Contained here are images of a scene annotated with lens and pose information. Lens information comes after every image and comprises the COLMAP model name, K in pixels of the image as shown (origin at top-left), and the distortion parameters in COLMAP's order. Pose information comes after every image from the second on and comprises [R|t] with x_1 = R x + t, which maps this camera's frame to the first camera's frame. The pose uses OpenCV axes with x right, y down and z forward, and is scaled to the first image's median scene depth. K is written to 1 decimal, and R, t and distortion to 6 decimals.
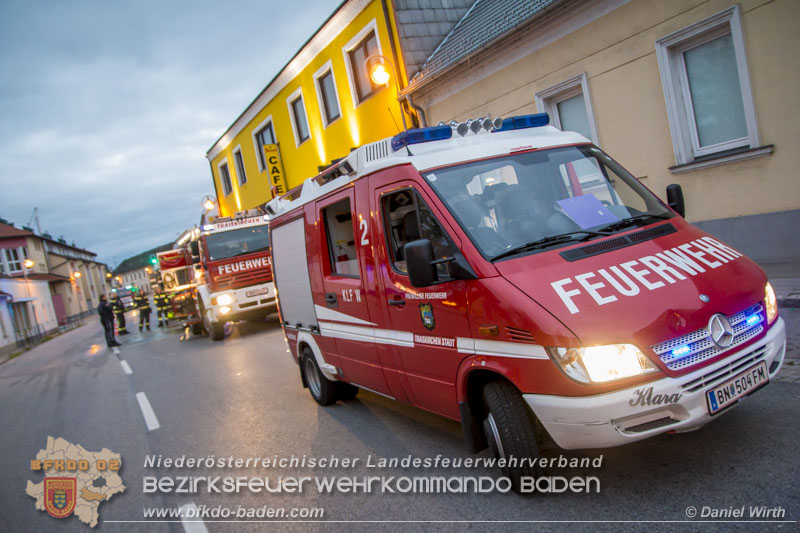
lens RADIAL K [[598.1, 0, 400.0], [0, 598.1, 266.5], [0, 0, 1]] dist [-0.158637, 0.117827]
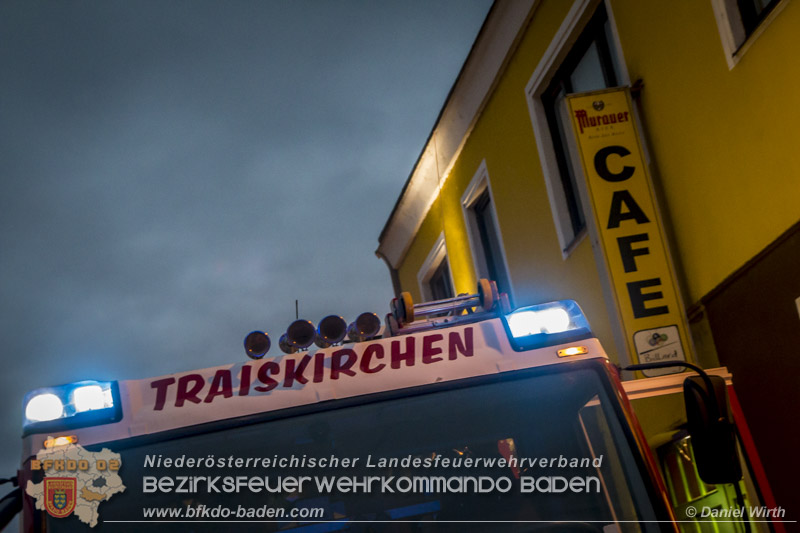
lens RADIAL K [[1637.3, 0, 400.0], [0, 1637.3, 266.5], [0, 0, 1]] dist [0.029865, 0.166118]
pose [[0.937136, -0.068792, -0.342116, -0.088772], [-0.012669, 0.973023, -0.230358, -0.008523], [0.348734, 0.220211, 0.910984, 0.448639]]
